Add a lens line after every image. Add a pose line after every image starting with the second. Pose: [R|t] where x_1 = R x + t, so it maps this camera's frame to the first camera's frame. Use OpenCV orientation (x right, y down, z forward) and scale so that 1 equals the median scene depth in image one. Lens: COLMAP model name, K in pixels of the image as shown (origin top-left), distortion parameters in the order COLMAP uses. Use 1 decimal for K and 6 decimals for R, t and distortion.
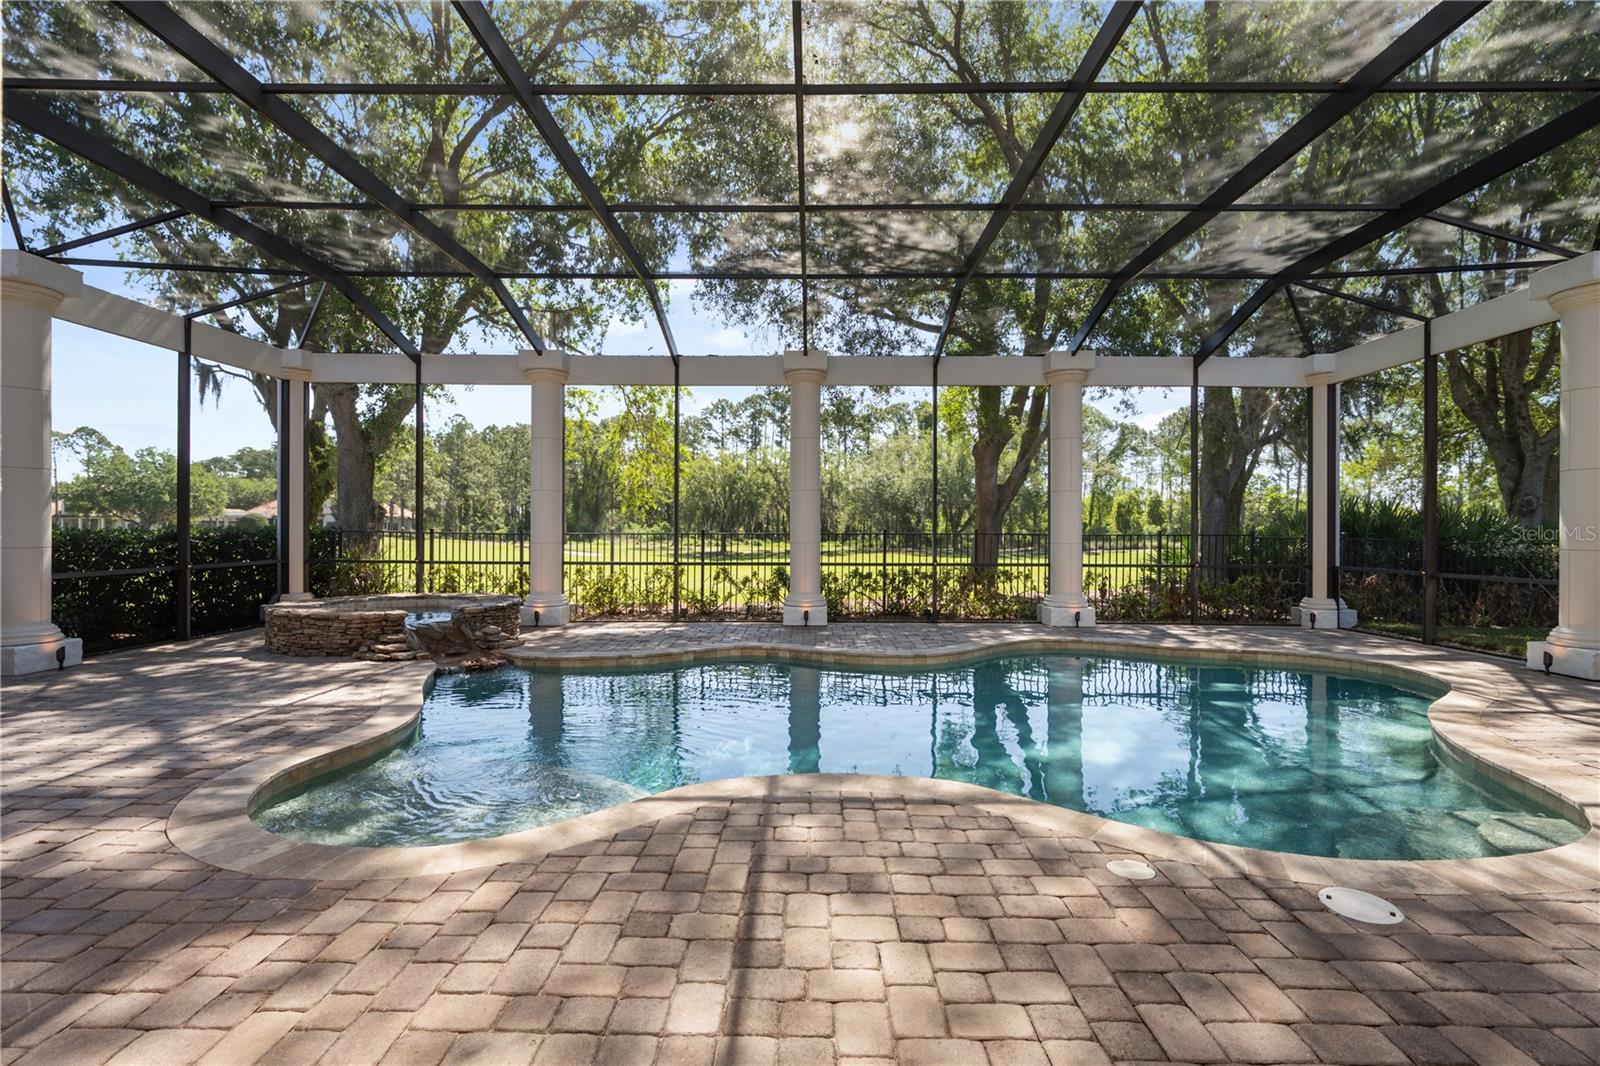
lens RADIAL K [[753.3, 0, 798.5], [0, 753.3, 538.3], [0, 0, 1]] dist [0.000339, 0.000021]
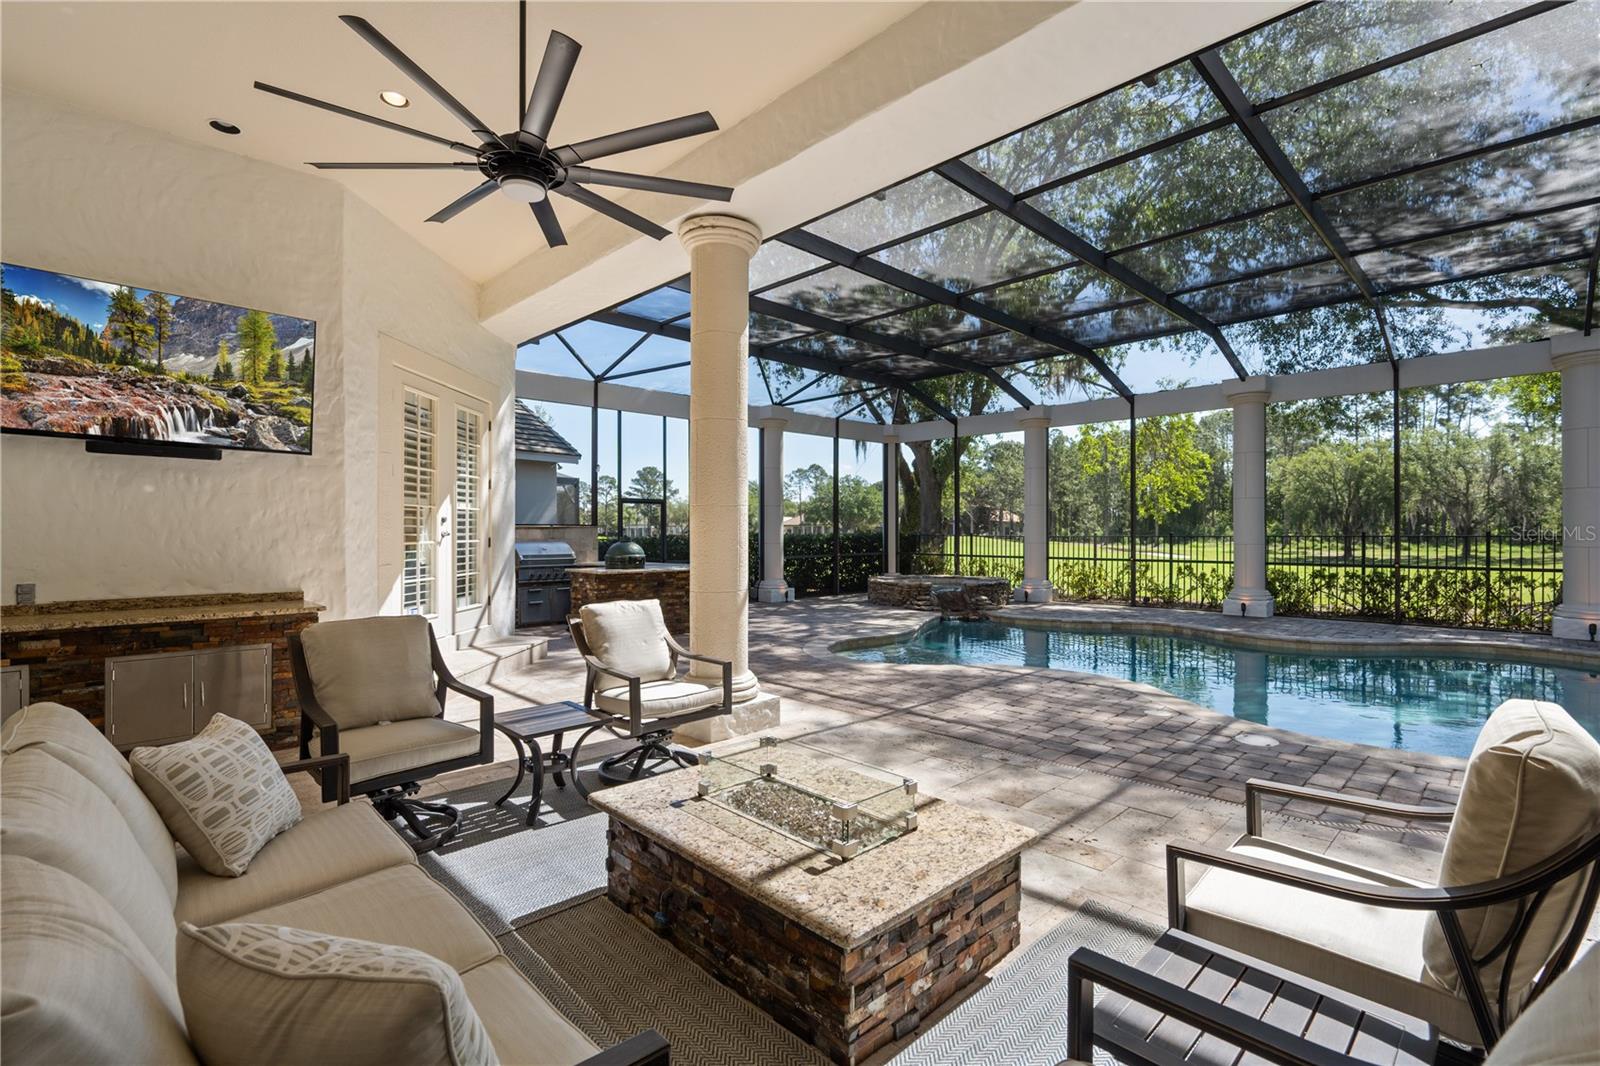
lens RADIAL K [[721.7, 0, 796.3], [0, 721.7, 519.7], [0, 0, 1]] dist [-0.001167, -0.000044]
pose [[0.705814, -0.016271, -0.708210, 0.267557], [-0.003827, 0.999634, -0.026781, 0.001187], [0.708387, 0.021613, 0.705494, -0.225375]]
